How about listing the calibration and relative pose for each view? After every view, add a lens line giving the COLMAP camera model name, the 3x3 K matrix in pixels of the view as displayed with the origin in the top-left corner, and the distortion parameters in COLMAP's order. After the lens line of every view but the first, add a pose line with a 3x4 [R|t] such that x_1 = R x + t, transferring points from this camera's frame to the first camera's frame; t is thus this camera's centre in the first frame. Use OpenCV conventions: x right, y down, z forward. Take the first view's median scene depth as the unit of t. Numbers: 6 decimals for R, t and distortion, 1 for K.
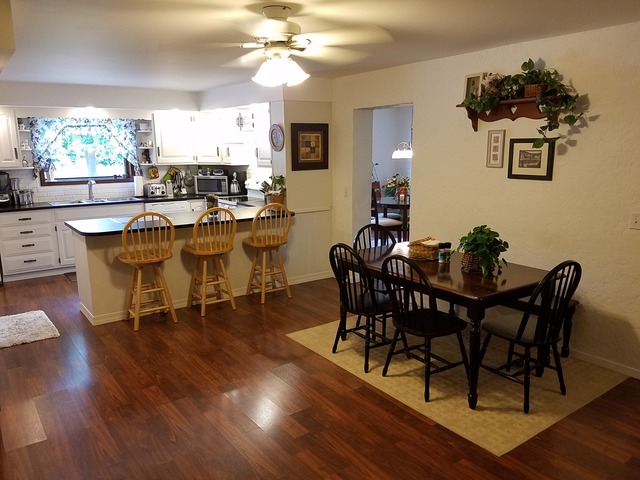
lens RADIAL K [[503.2, 0, 316.0], [0, 503.2, 252.0], [0, 0, 1]] dist [0.231806, -0.341609]
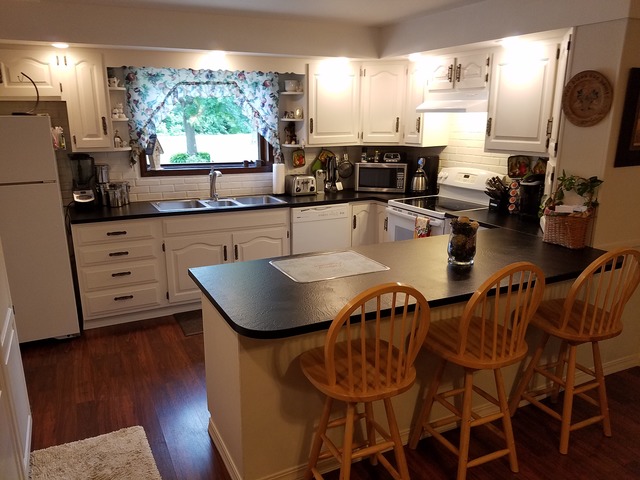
lens RADIAL K [[503.2, 0, 316.0], [0, 503.2, 252.0], [0, 0, 1]] dist [0.231806, -0.341609]
pose [[0.989212, 0.051939, -0.136976, -0.206718], [-0.043902, 0.997168, 0.061060, -0.077723], [0.139759, -0.054388, 0.988691, 0.369673]]
